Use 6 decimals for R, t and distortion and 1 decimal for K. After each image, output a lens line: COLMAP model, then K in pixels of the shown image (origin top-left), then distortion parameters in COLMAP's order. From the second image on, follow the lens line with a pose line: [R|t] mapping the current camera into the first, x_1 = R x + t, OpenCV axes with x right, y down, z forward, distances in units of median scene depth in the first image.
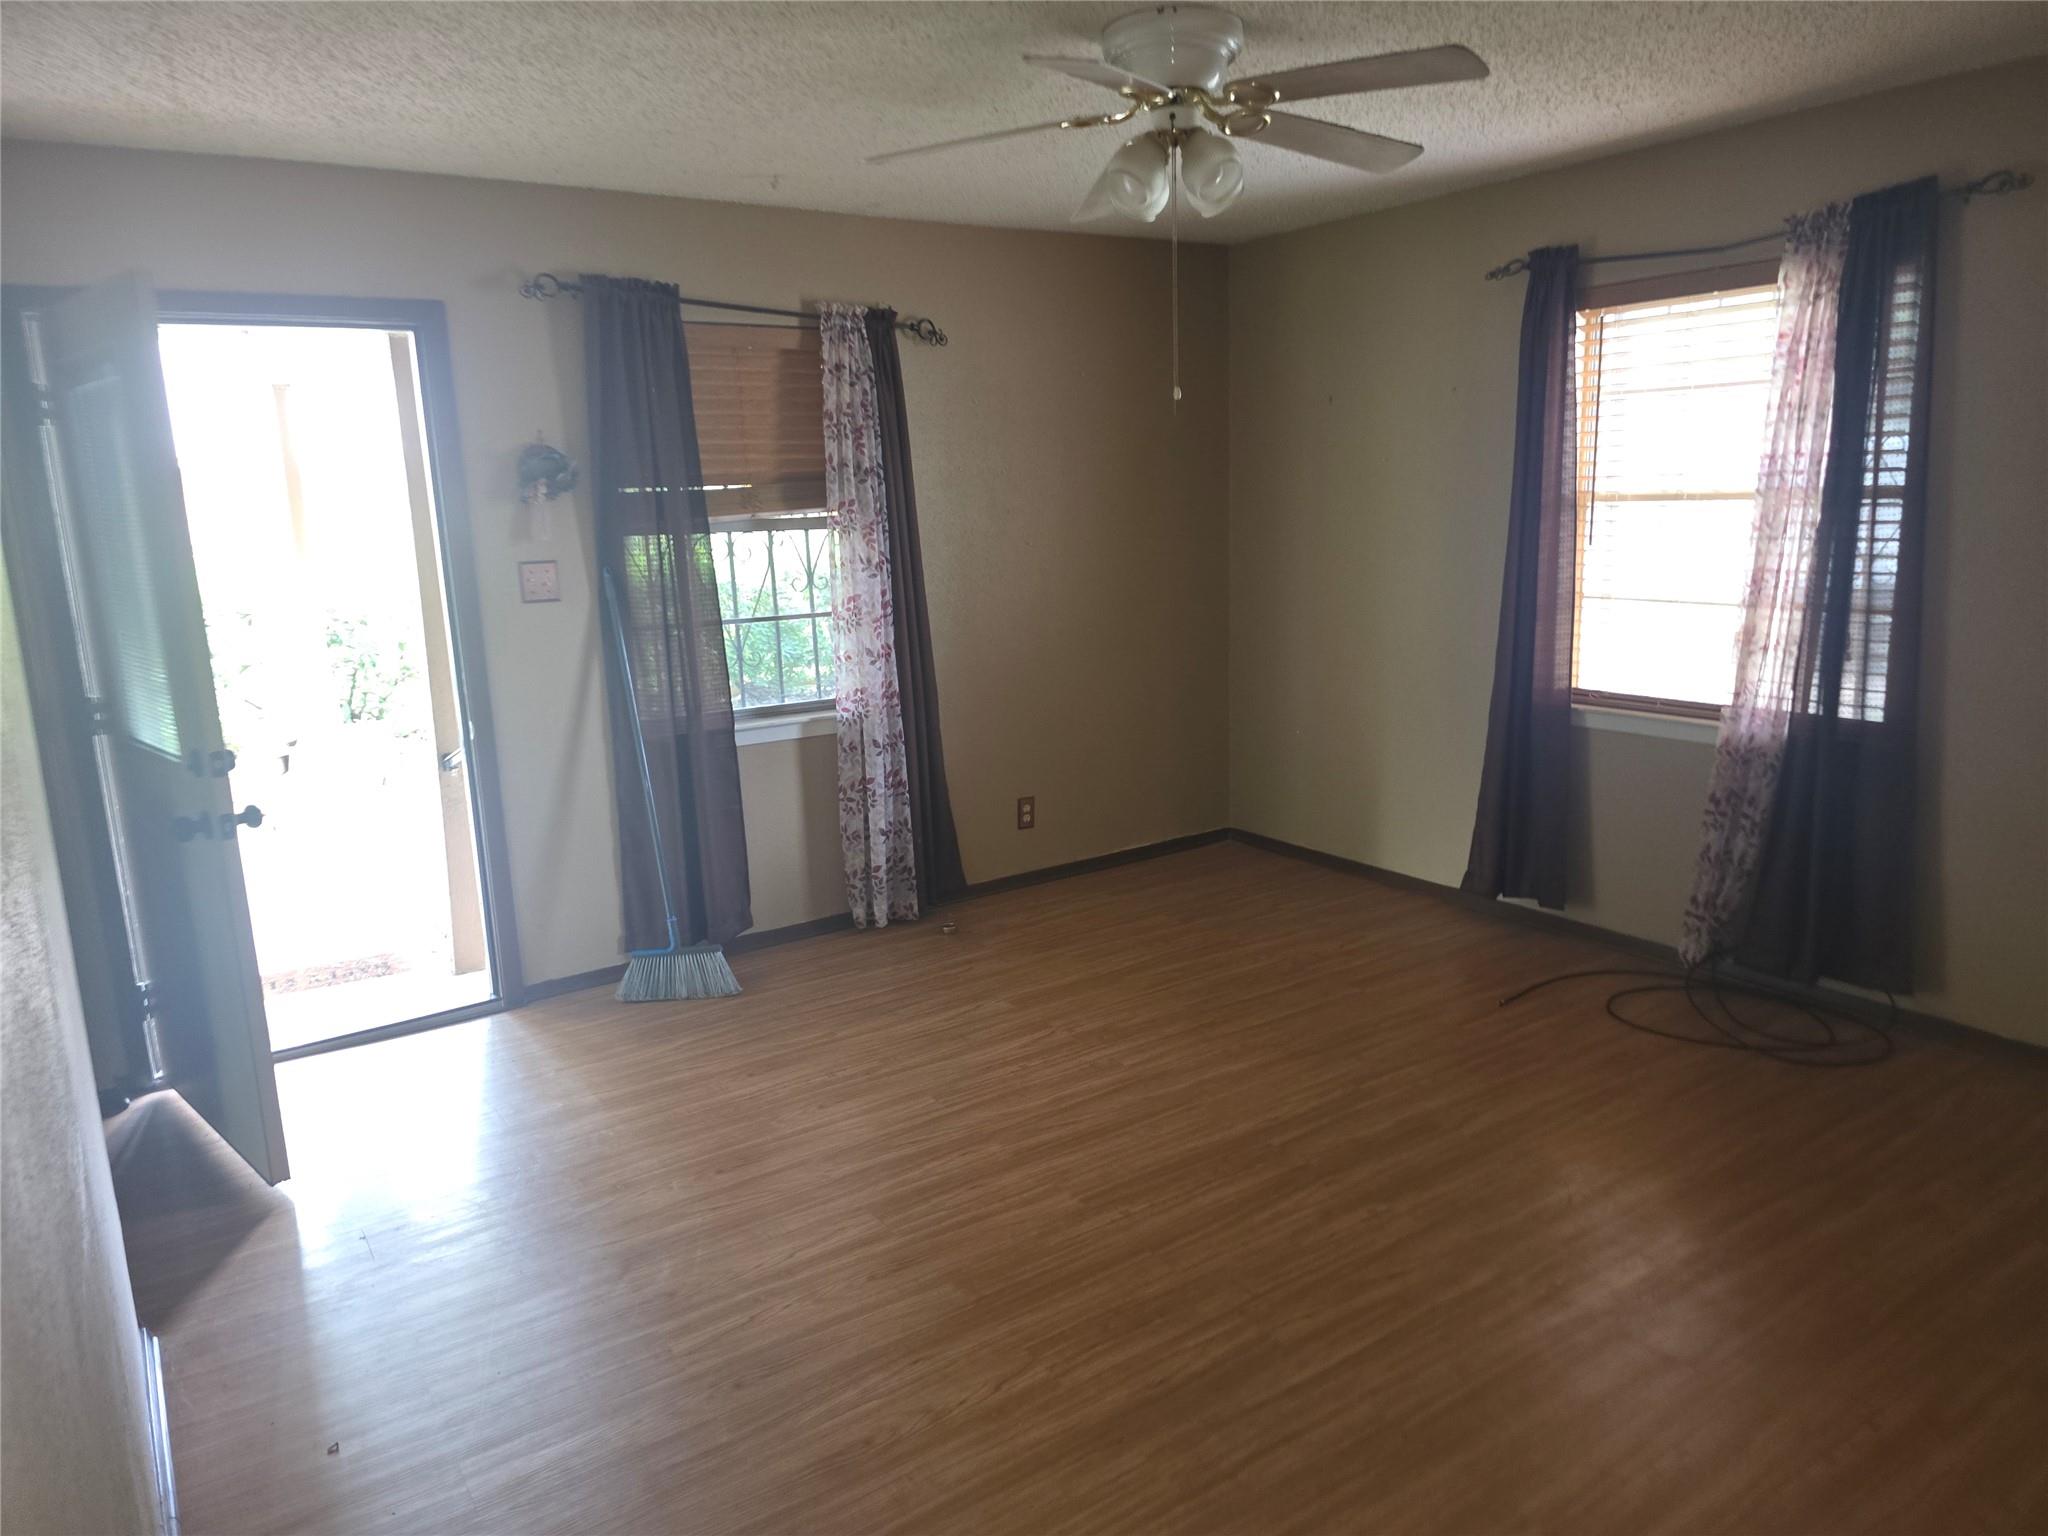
lens RADIAL K [[1377.2, 0, 1025.5], [0, 1377.2, 771.5], [0, 0, 1]] dist [-0.009386, -0.006618]
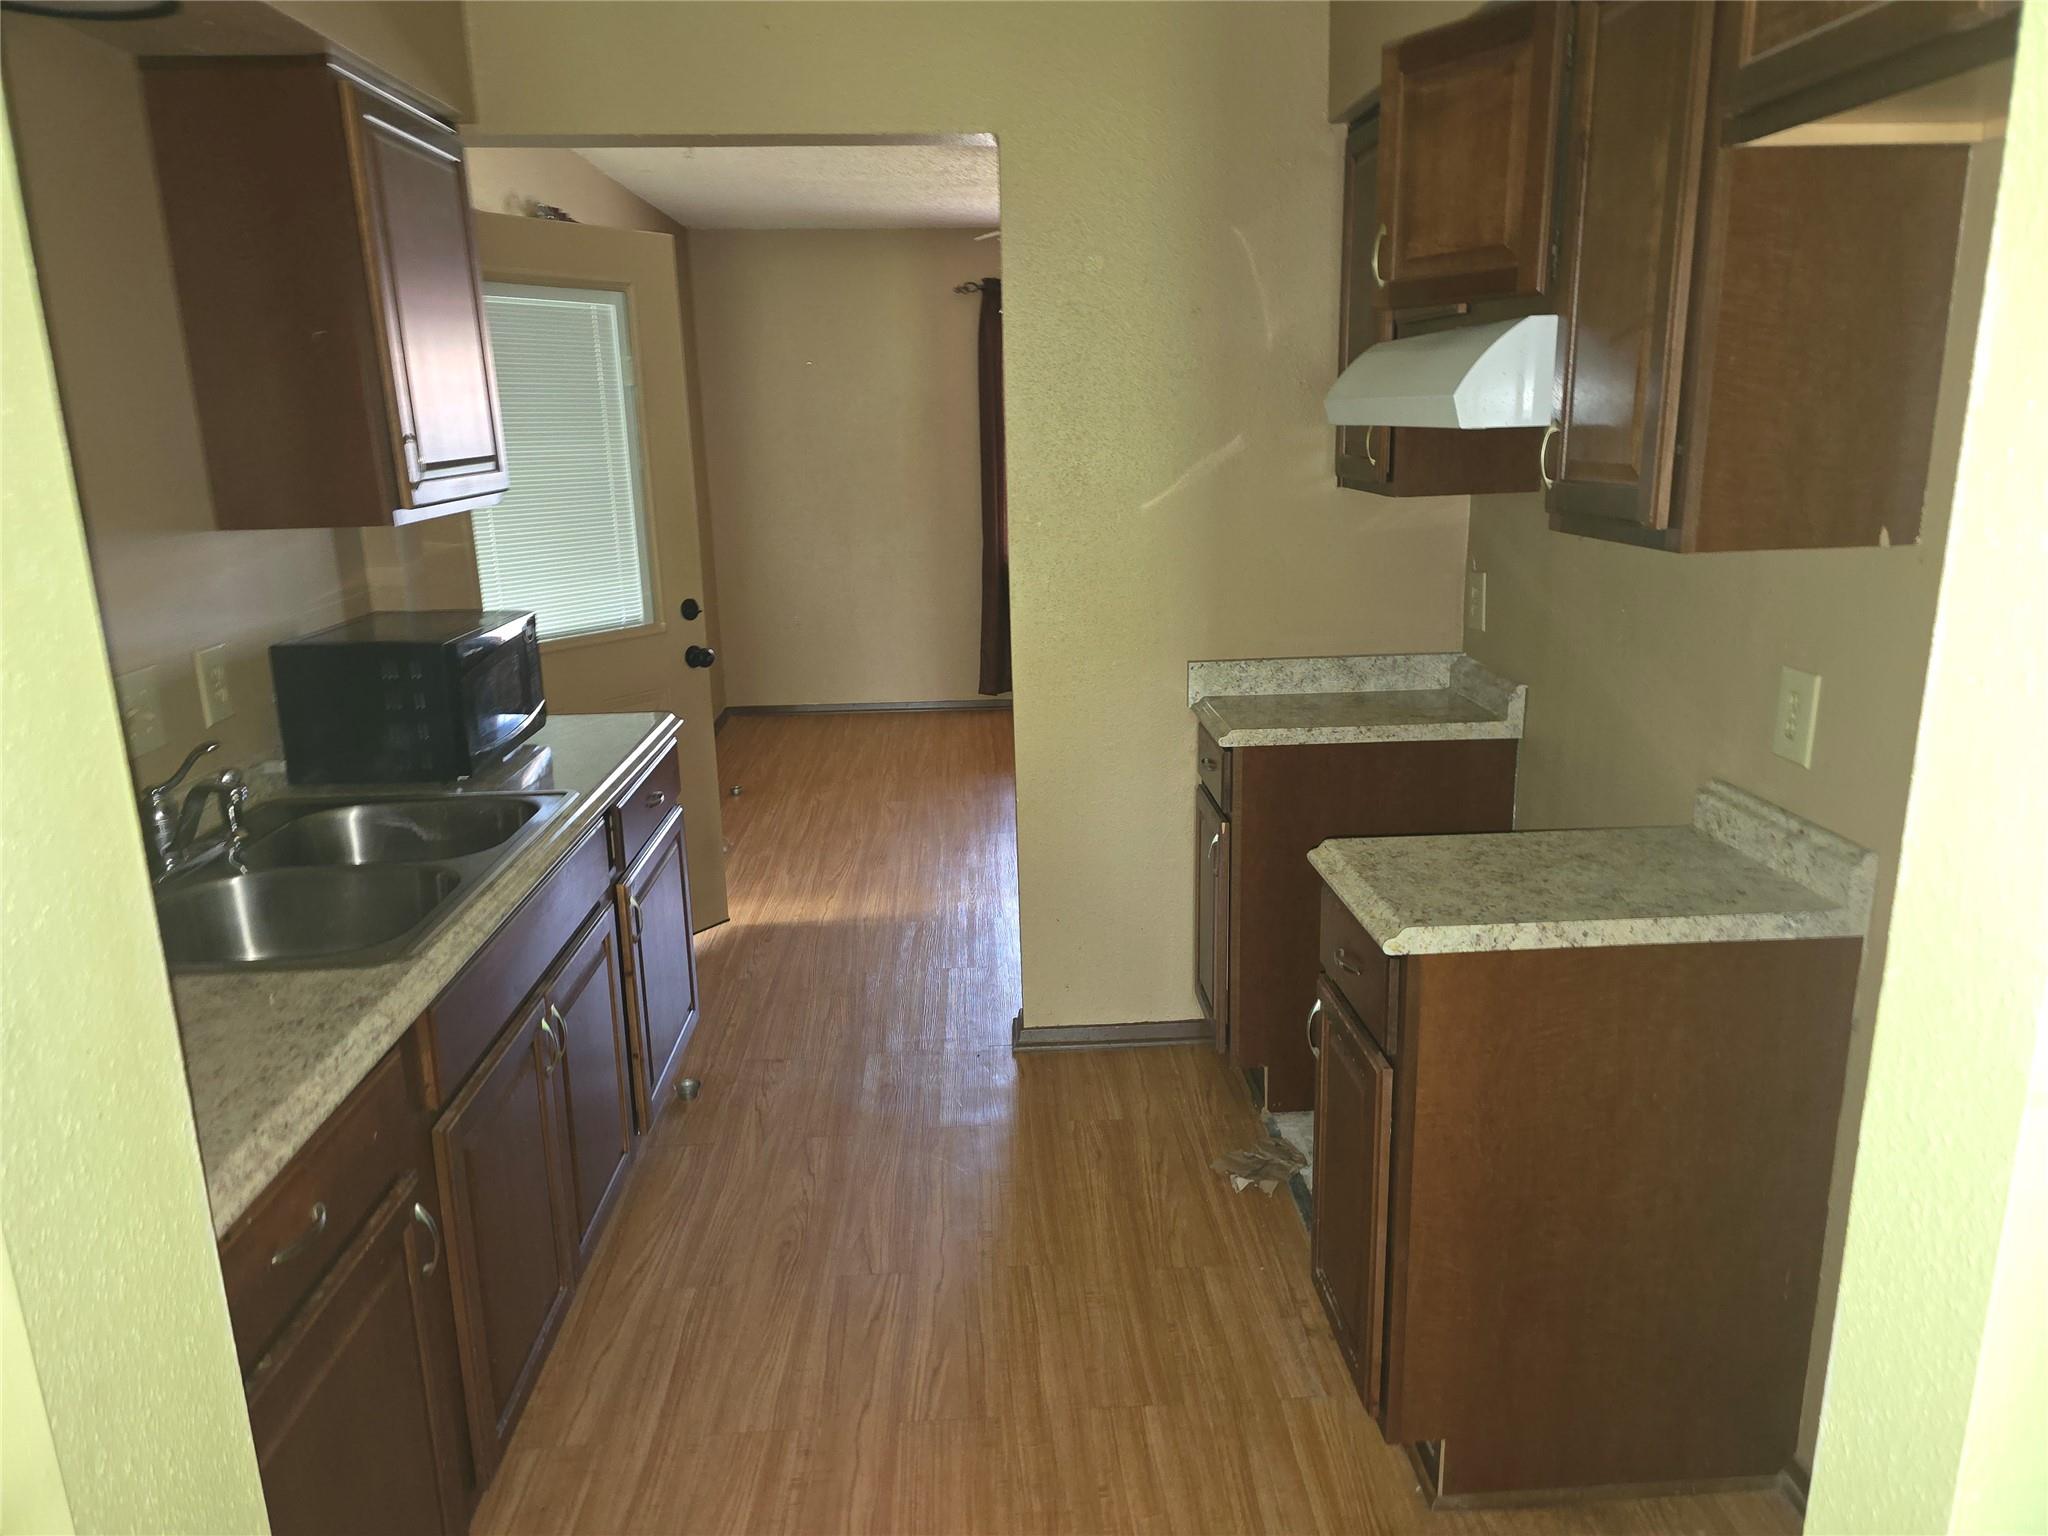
lens RADIAL K [[1377.2, 0, 1026.0], [0, 1377.2, 766.5], [0, 0, 1]] dist [-0.009386, -0.006618]
pose [[0.529157, -0.189639, 0.827061, -1.066669], [0.179975, 0.977612, 0.109011, 0.008296], [-0.829217, 0.091166, 0.551441, 0.133989]]
